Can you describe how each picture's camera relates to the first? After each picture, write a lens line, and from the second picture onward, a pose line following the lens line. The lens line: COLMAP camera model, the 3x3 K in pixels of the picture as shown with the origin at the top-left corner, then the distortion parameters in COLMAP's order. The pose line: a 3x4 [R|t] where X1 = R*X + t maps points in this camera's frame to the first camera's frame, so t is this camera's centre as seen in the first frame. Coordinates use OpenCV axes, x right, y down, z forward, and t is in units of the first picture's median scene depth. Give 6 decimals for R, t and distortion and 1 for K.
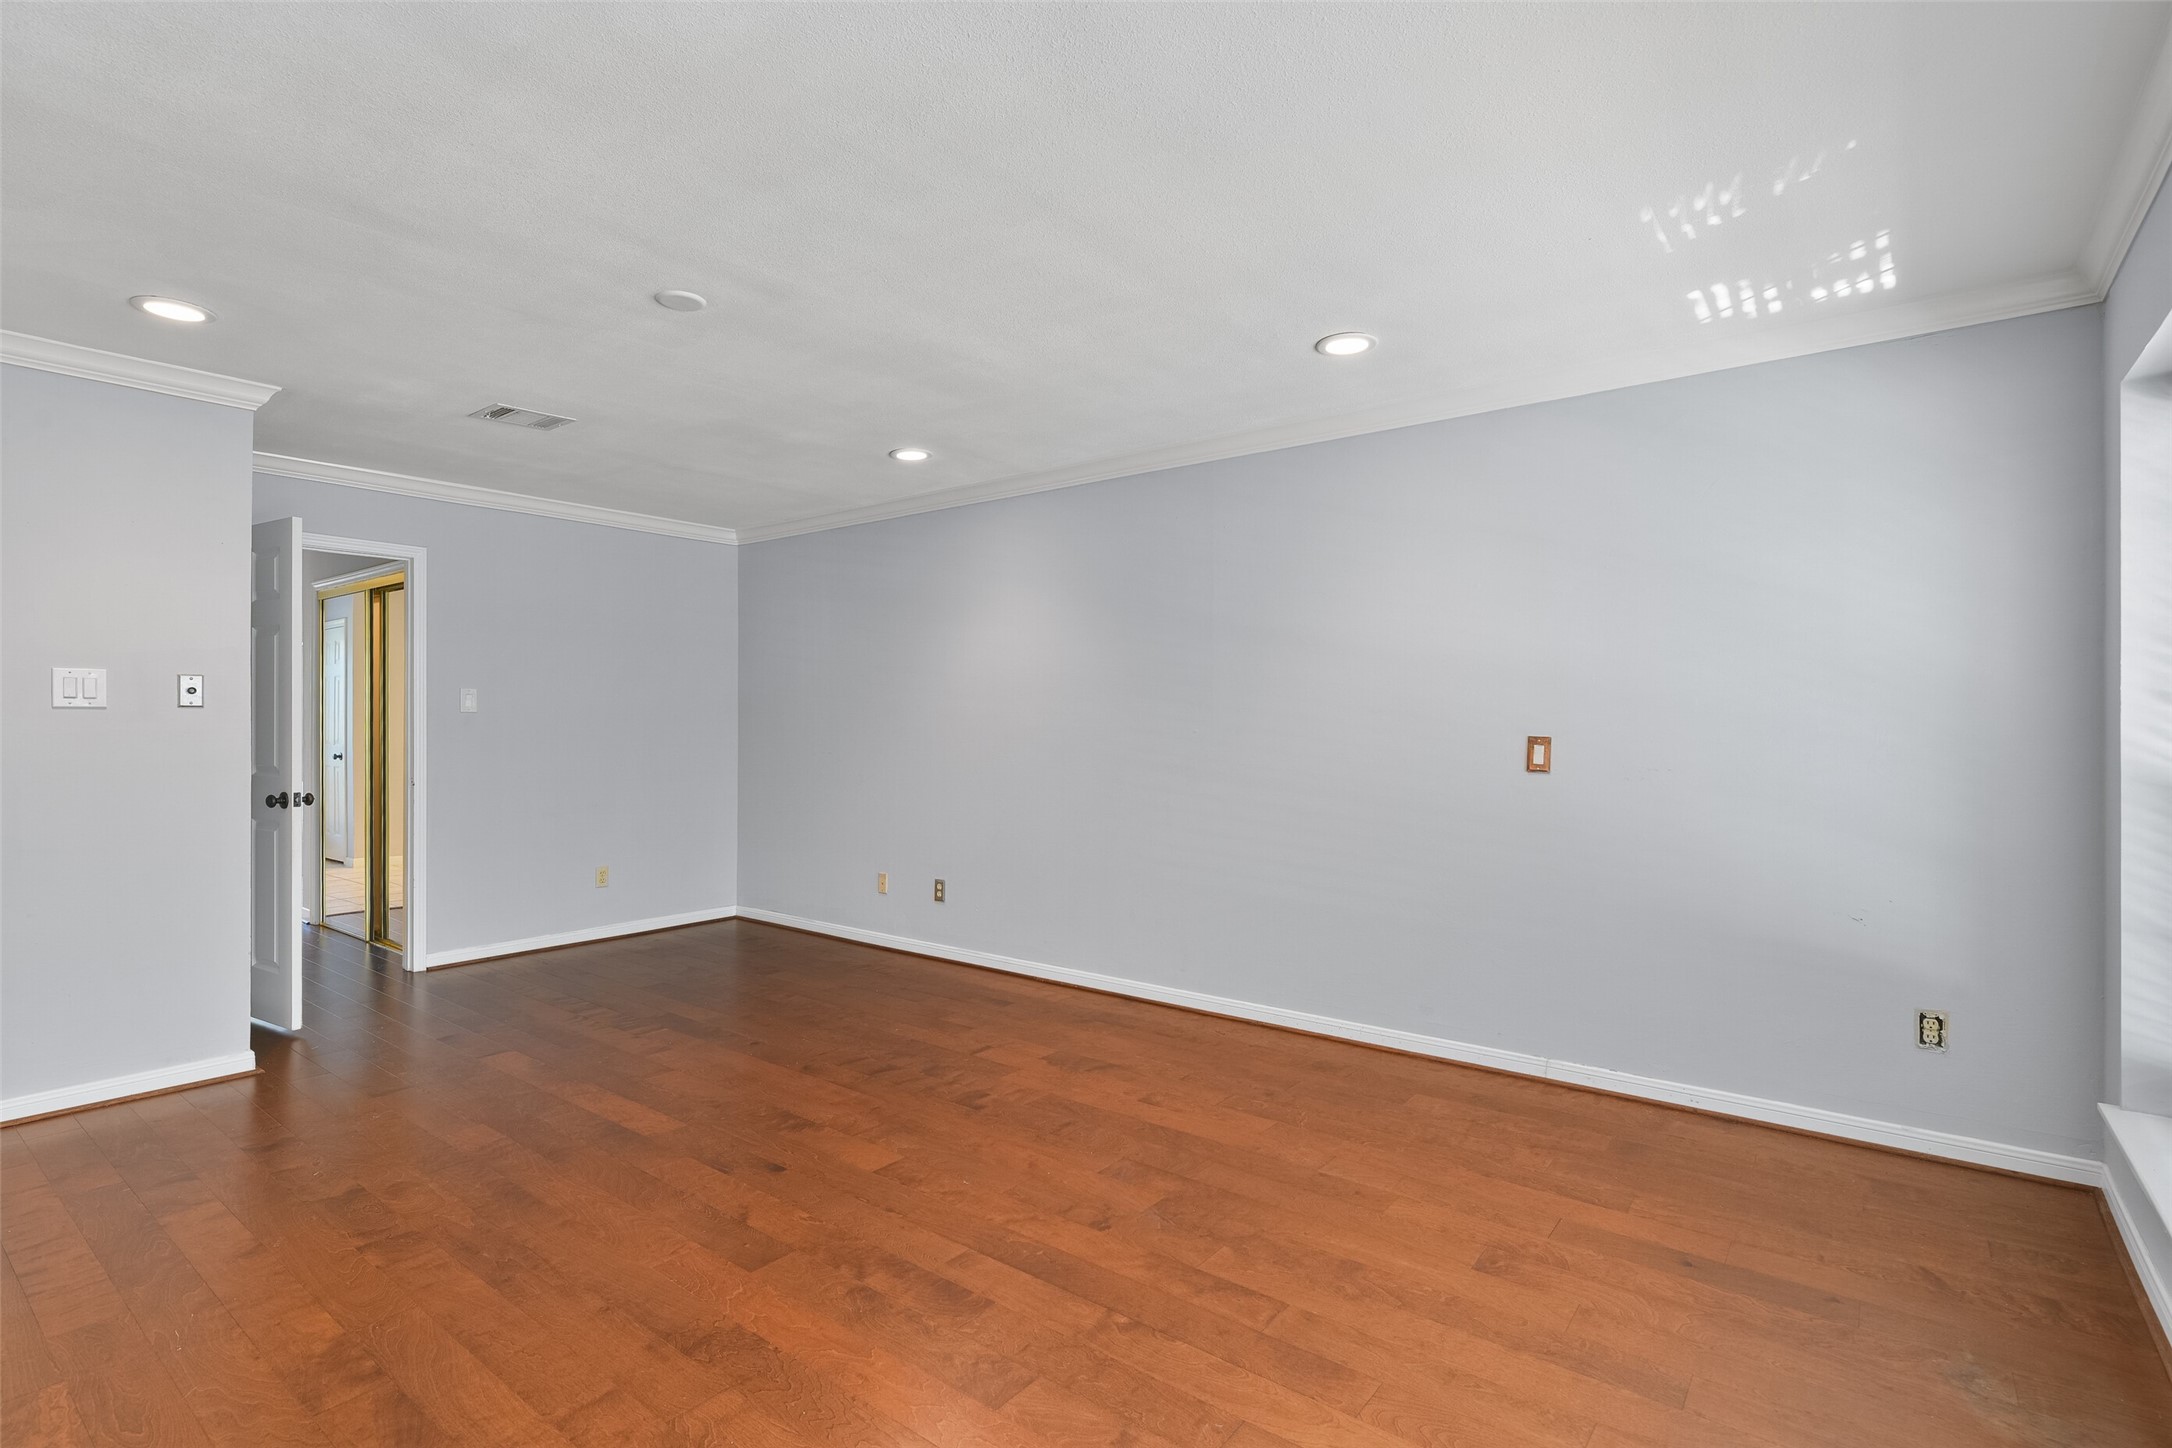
lens RADIAL K [[1025.1, 0, 1090.7], [0, 1025.1, 727.8], [0, 0, 1]] dist [0.002674, 0.000198]
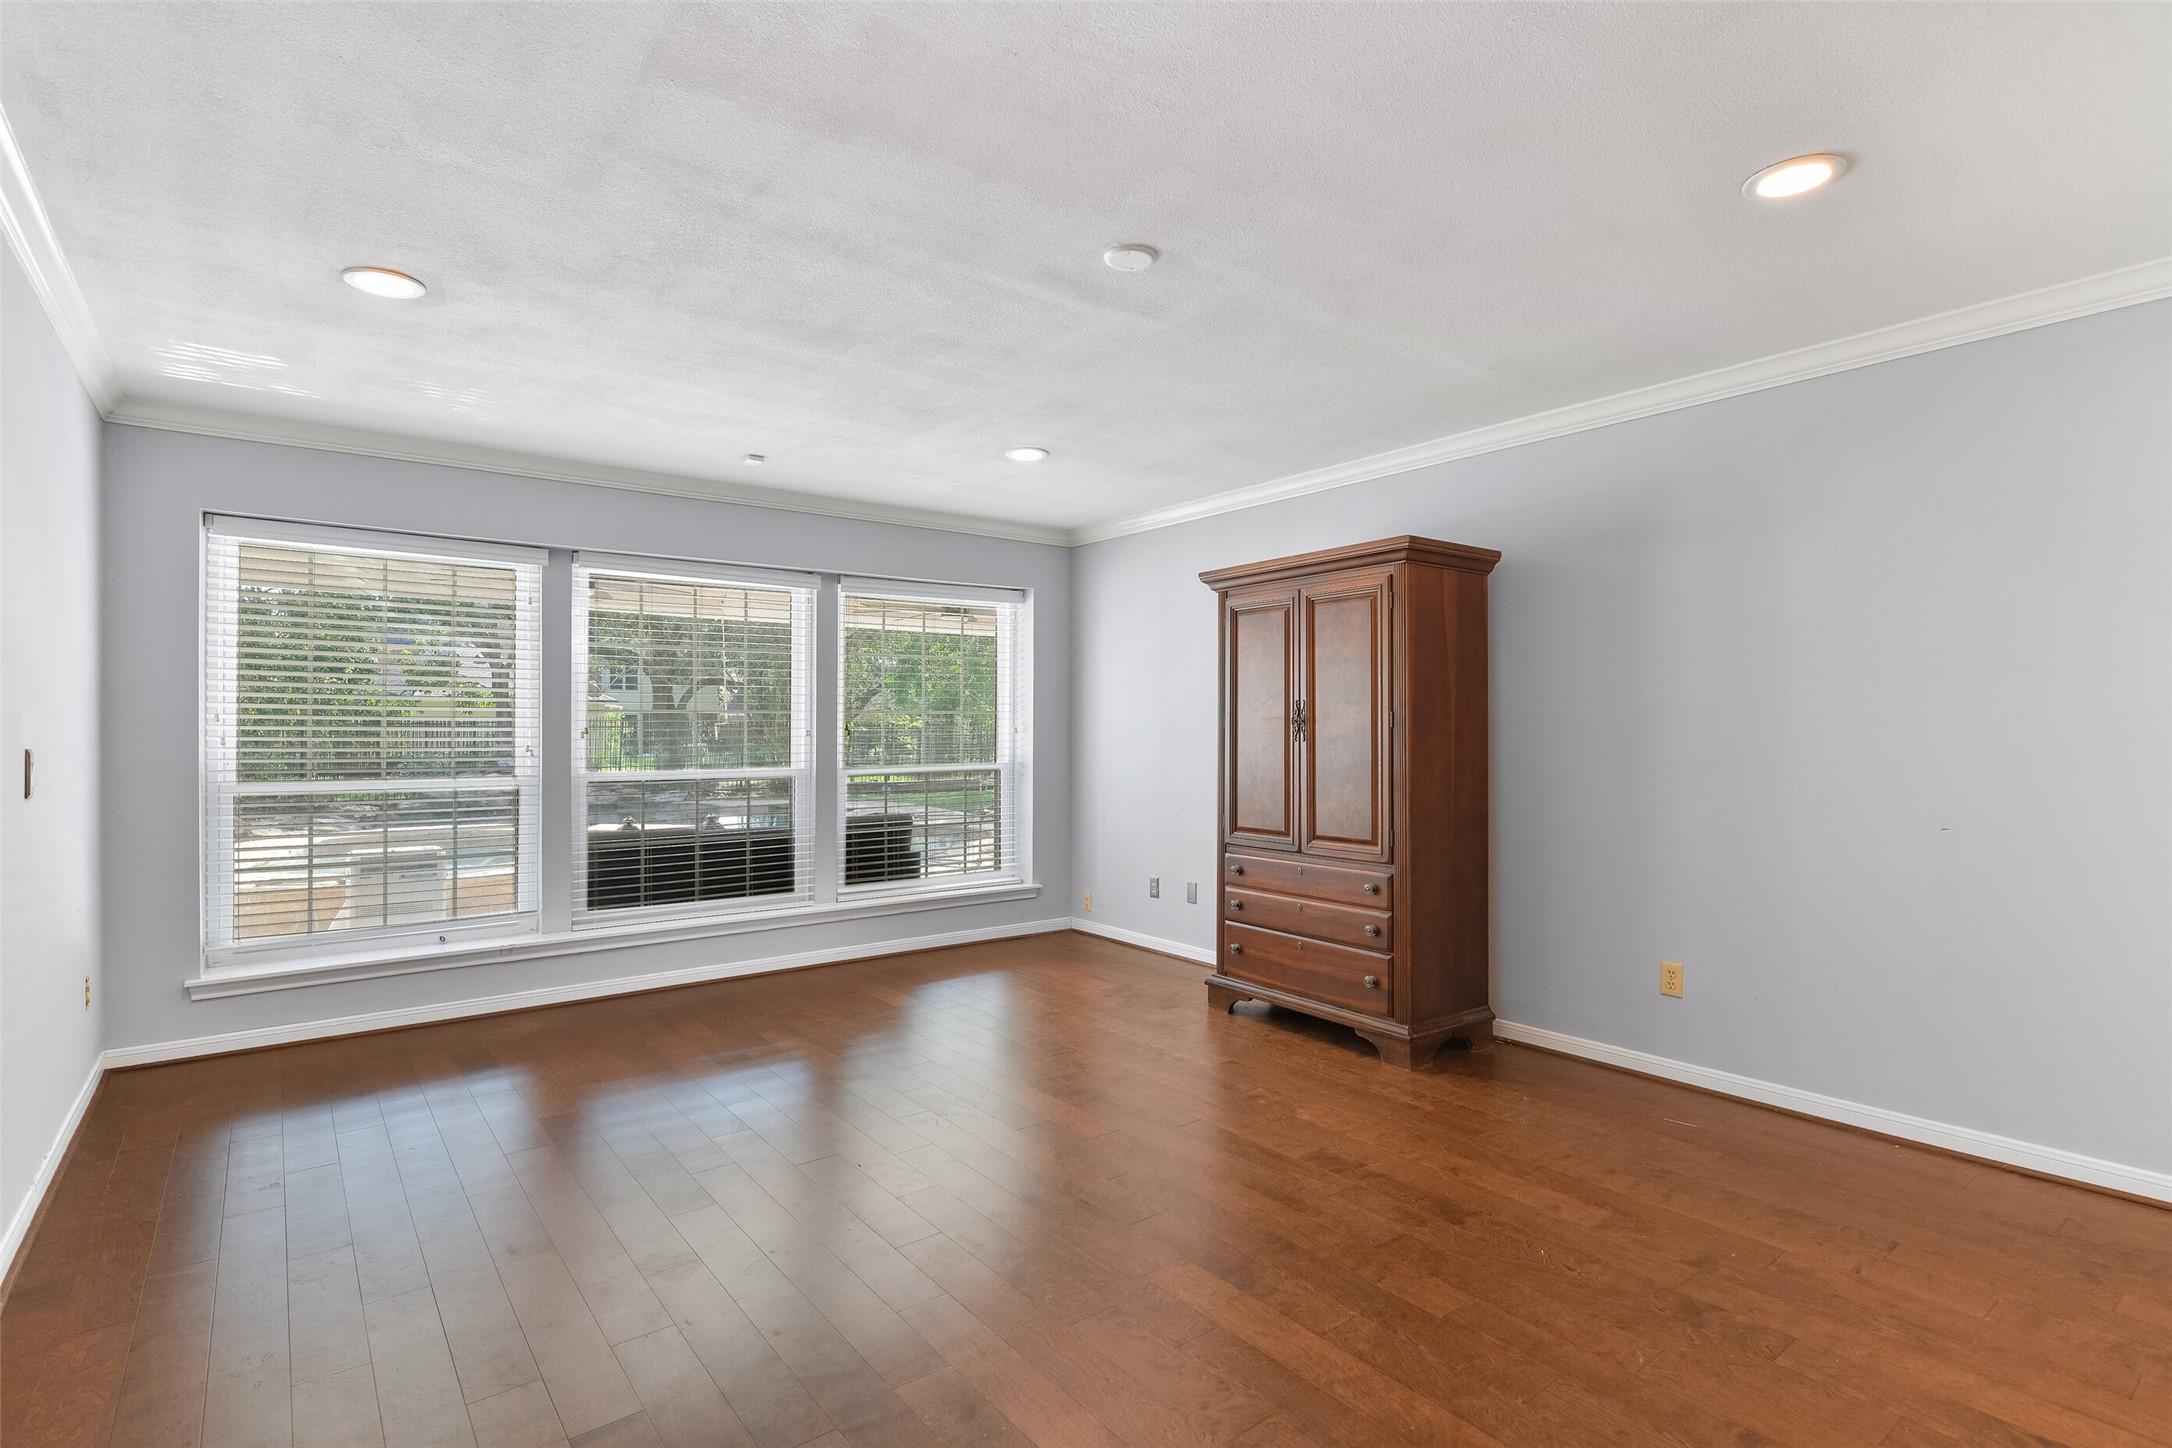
lens RADIAL K [[1052.7, 0, 1091.5], [0, 1052.7, 712.9], [0, 0, 1]] dist [0.002303, 0.000262]
pose [[-0.970030, -0.001124, 0.242984, -0.624929], [-0.000828, 0.999999, 0.001320, -0.015010], [-0.242985, 0.001079, -0.970029, 2.010506]]
